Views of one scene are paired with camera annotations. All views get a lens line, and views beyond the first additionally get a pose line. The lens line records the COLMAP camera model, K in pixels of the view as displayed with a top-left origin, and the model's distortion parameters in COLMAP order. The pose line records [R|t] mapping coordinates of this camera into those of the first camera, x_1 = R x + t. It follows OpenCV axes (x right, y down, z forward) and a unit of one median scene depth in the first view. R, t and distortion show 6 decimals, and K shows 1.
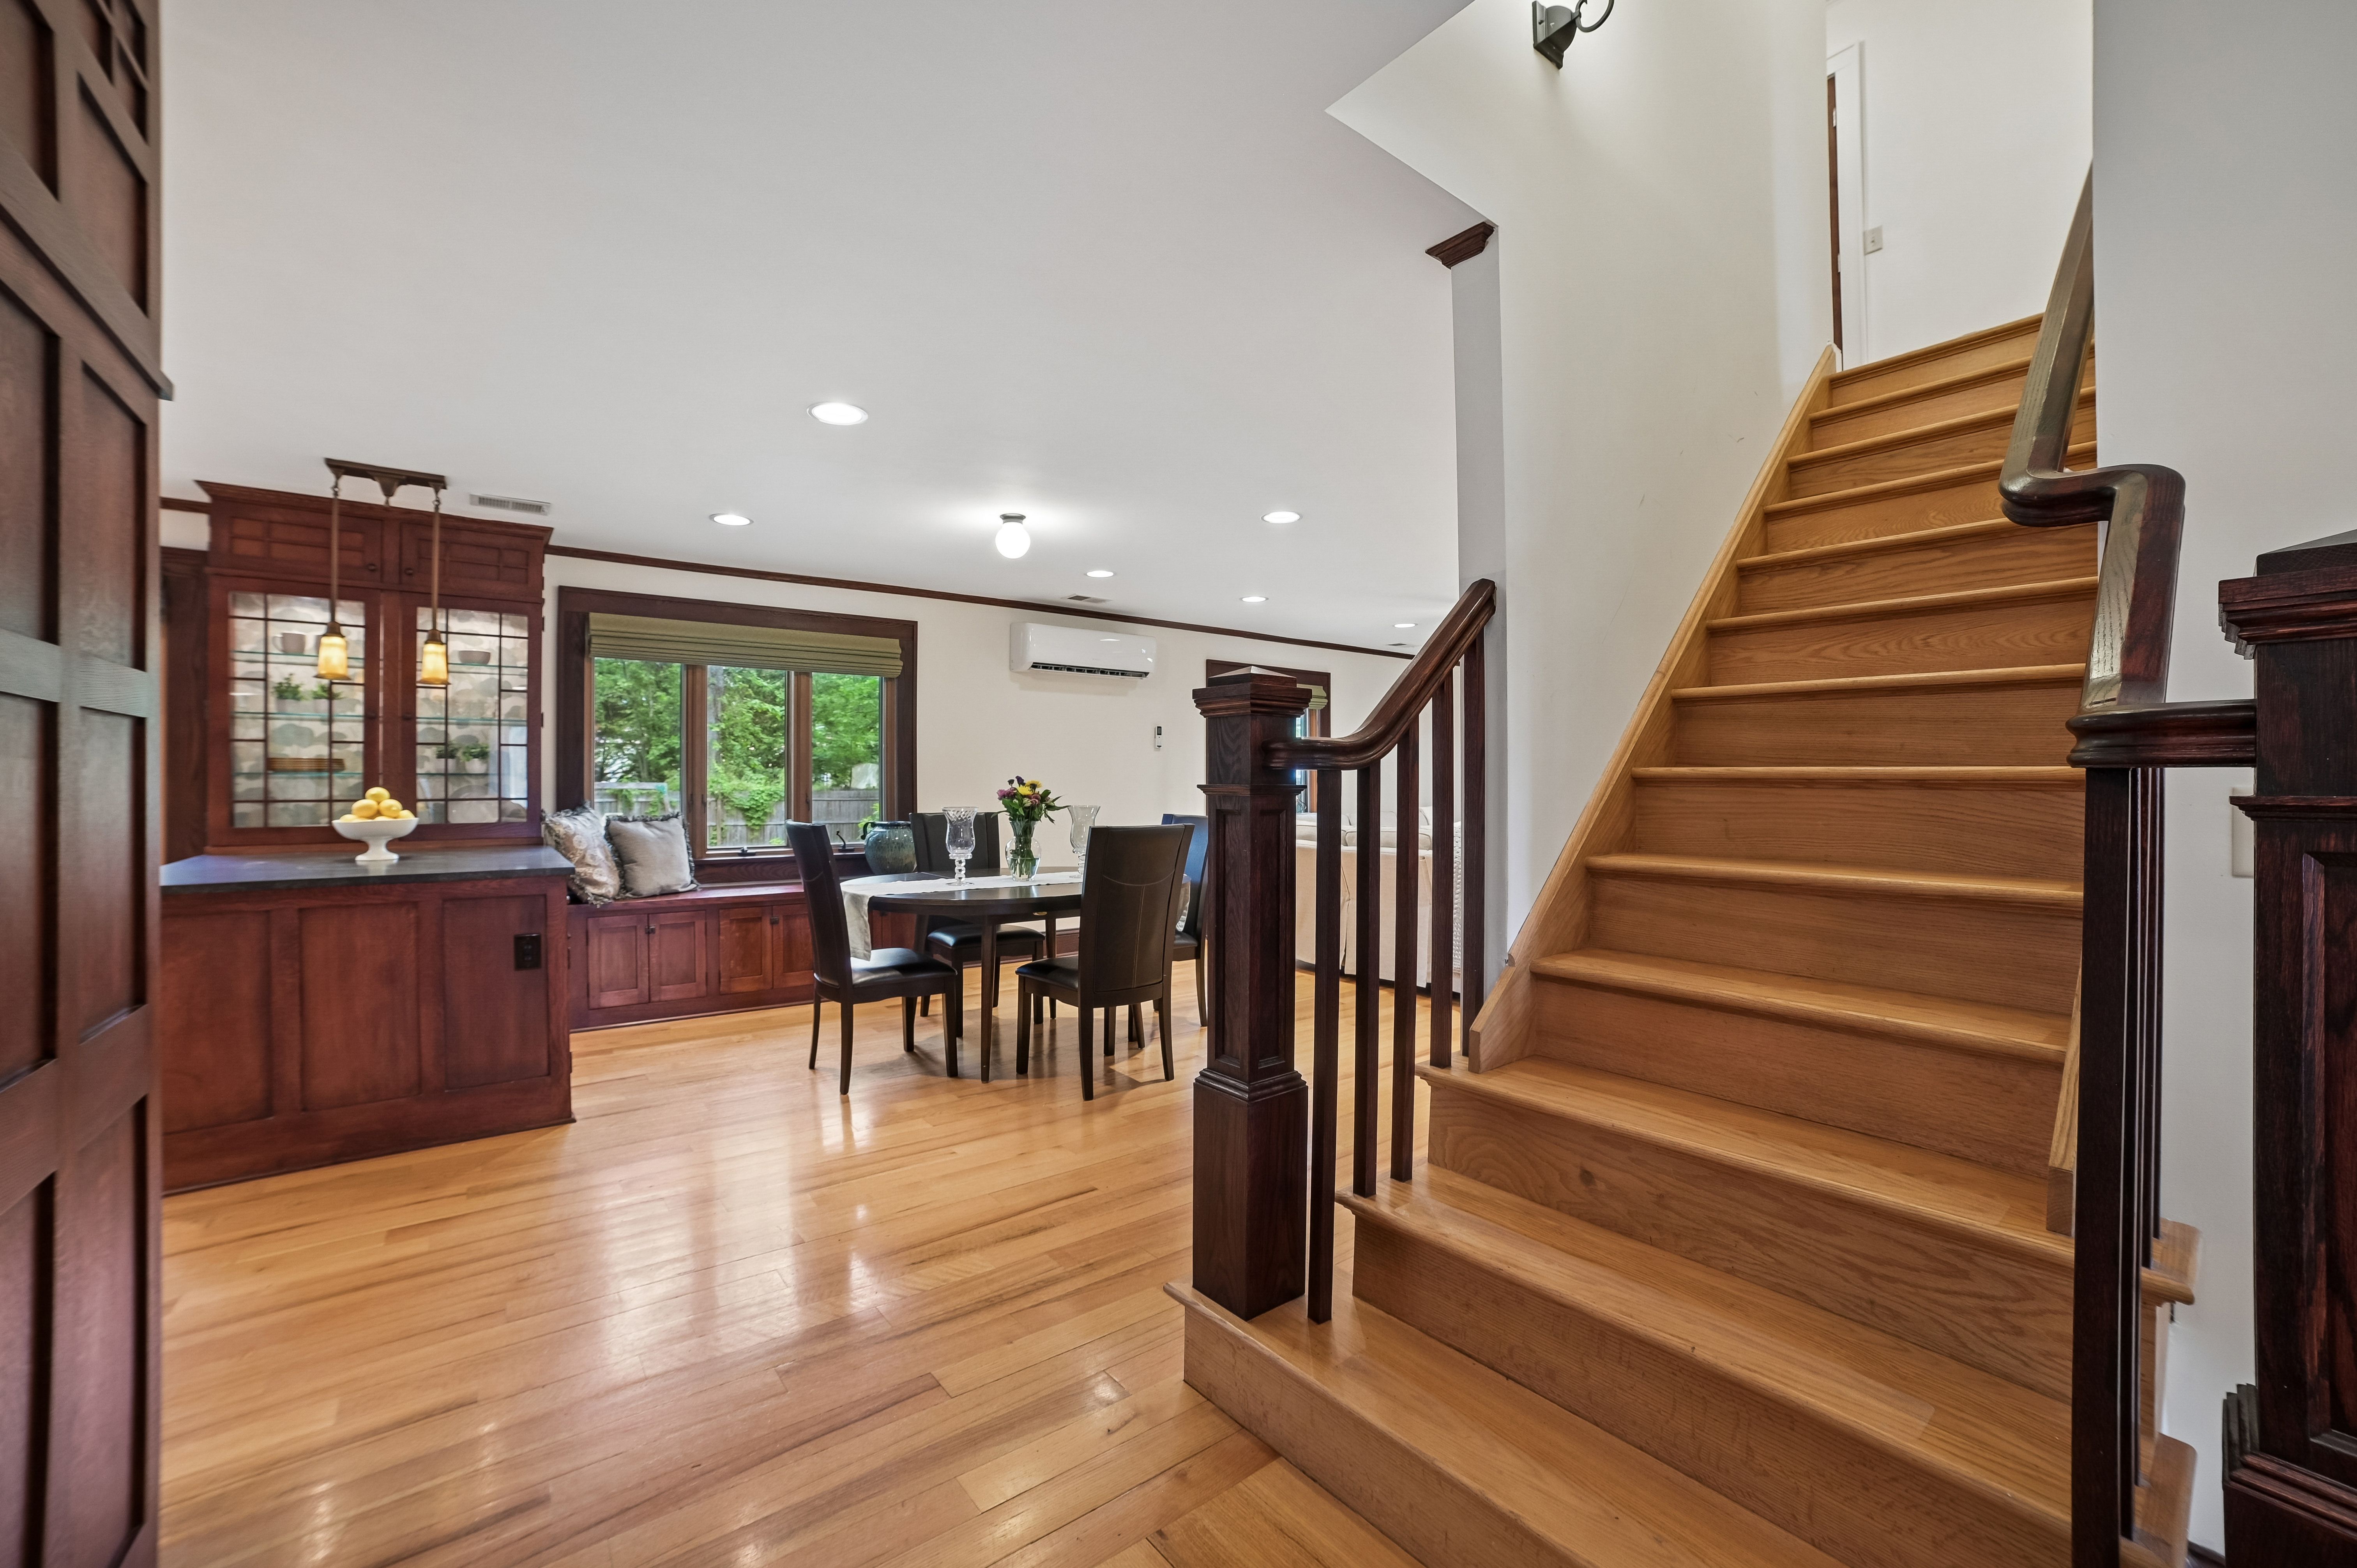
lens RADIAL K [[940.2, 0, 1177.7], [0, 940.2, 779.8], [0, 0, 1]] dist [-0.107110, 0.036281]
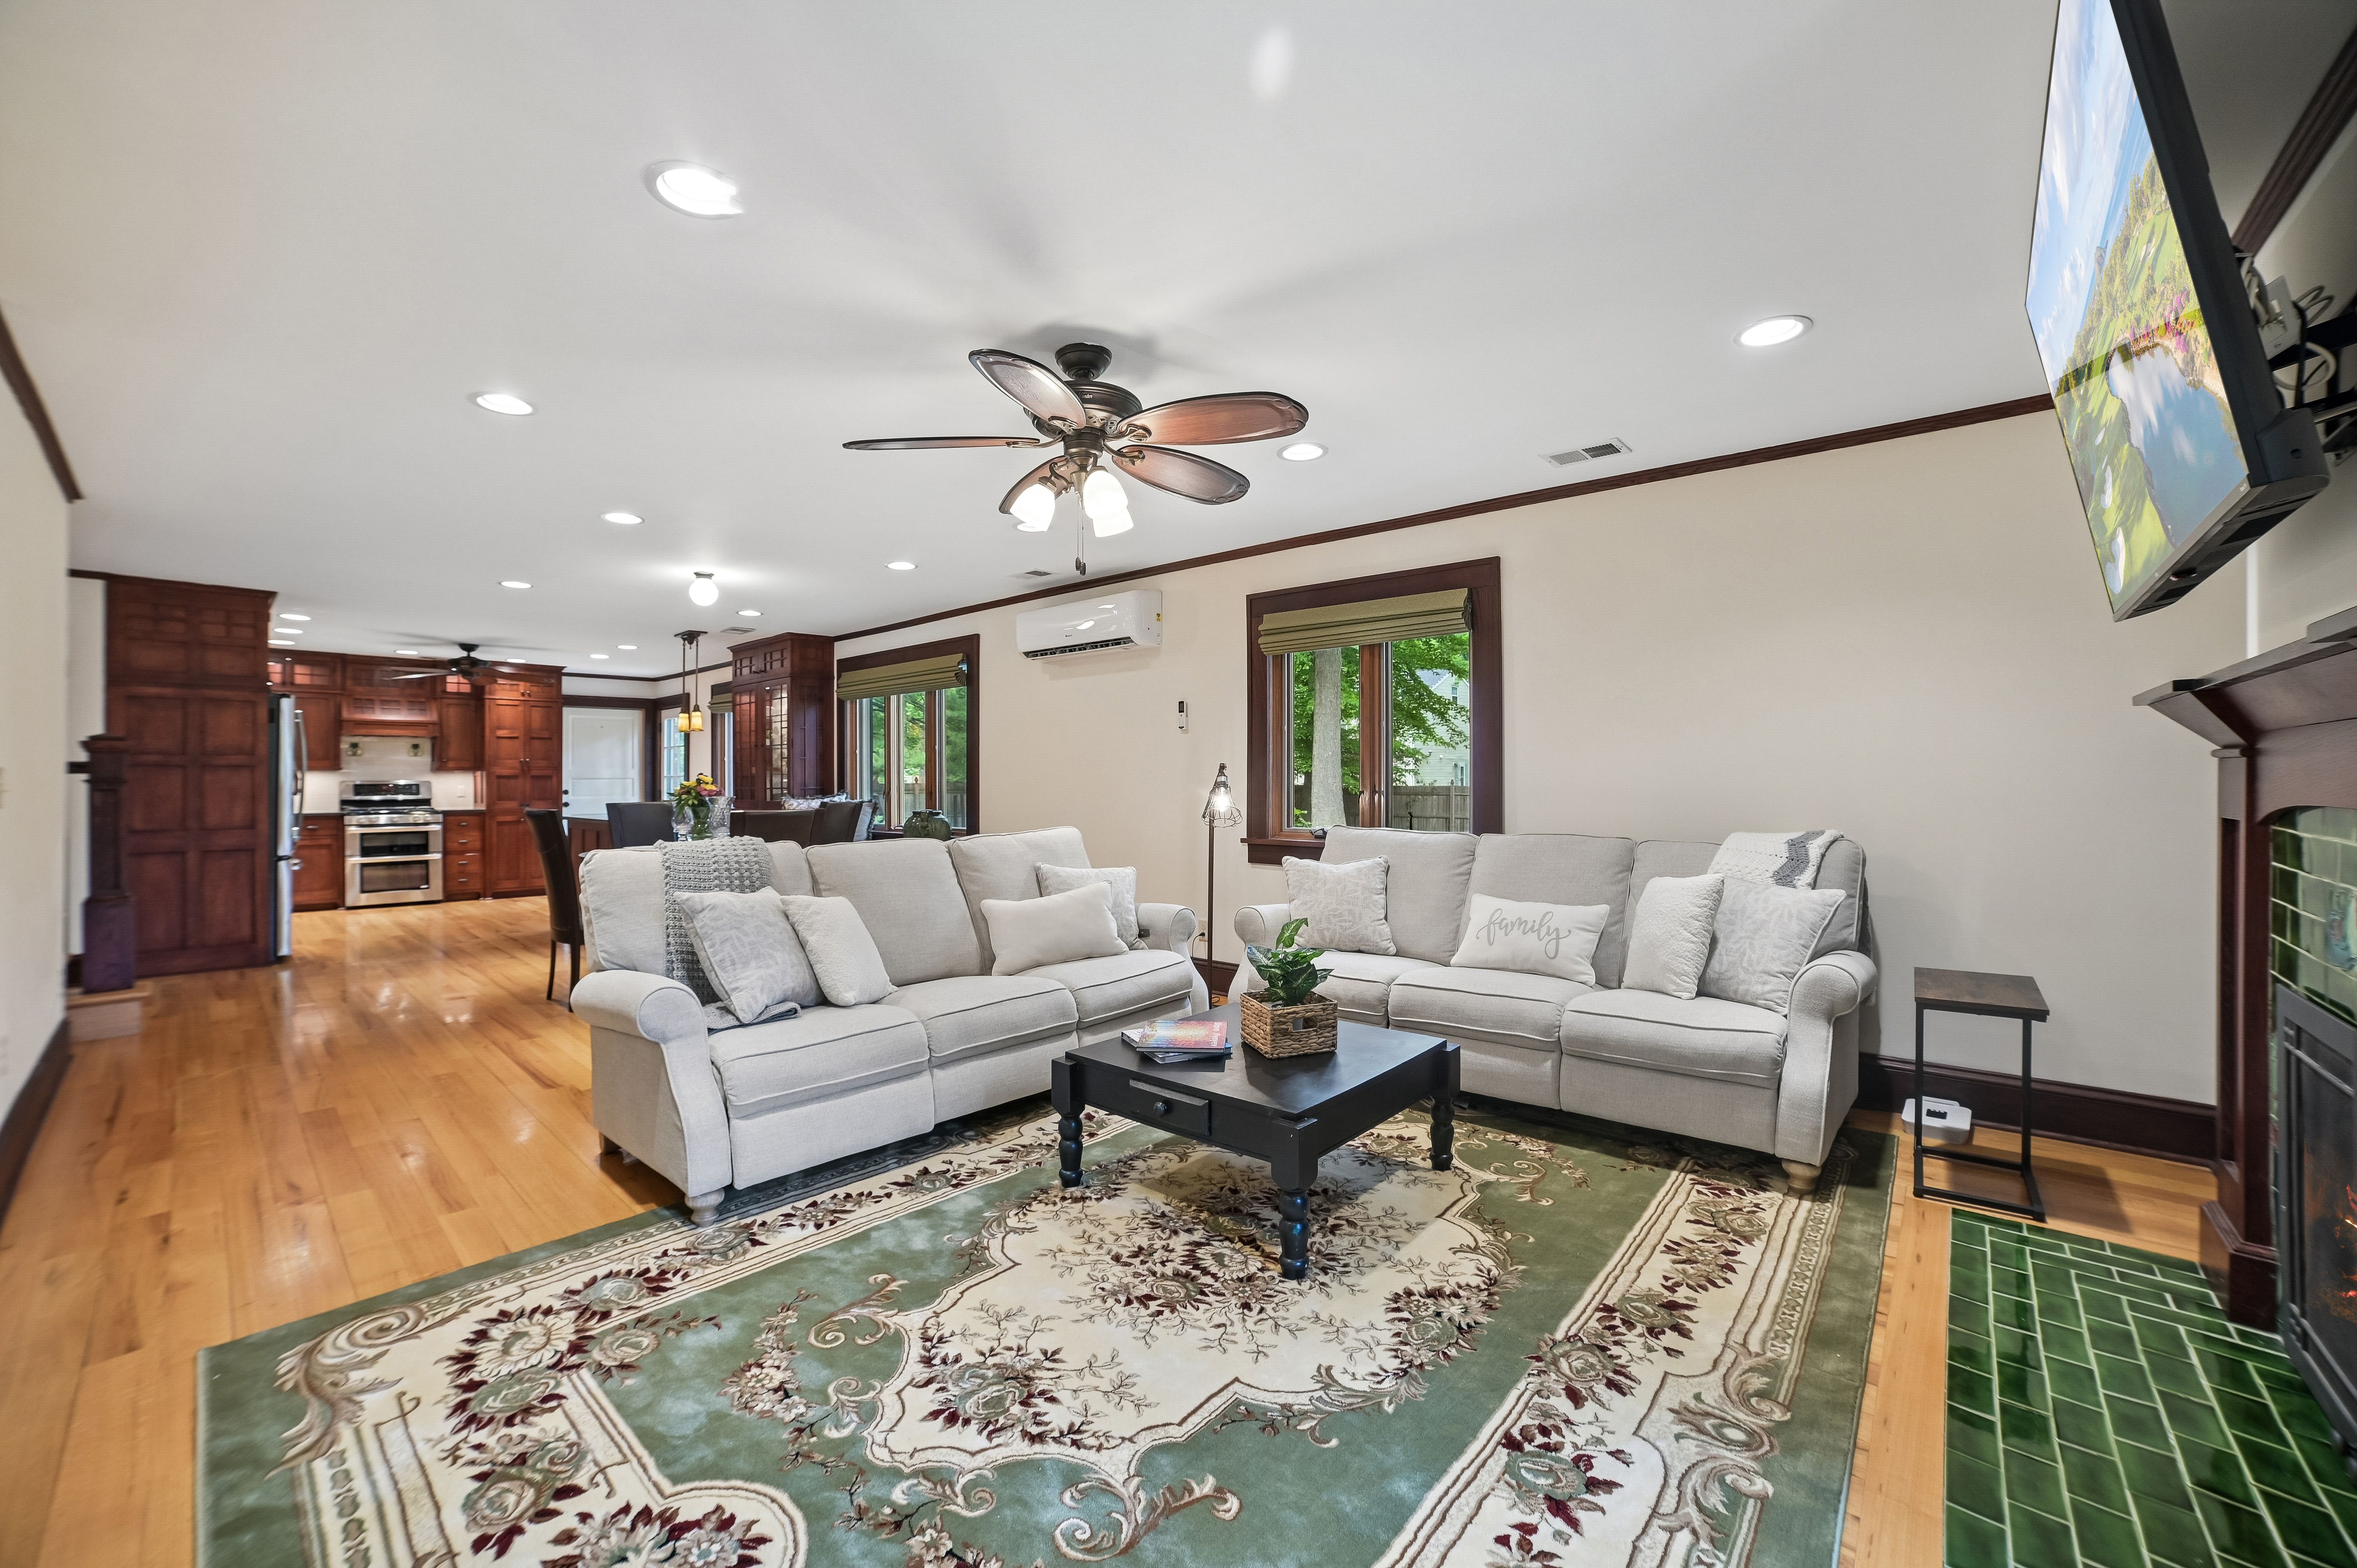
lens RADIAL K [[897.4, 0, 1095.6], [0, 897.4, 773.7], [0, 0, 1]] dist [-0.066708, 0.028947]
pose [[0.130336, -0.005536, -0.991454, 1.113625], [0.008012, 0.999958, -0.004530, 0.007549], [0.991438, -0.007353, 0.130375, 1.370395]]
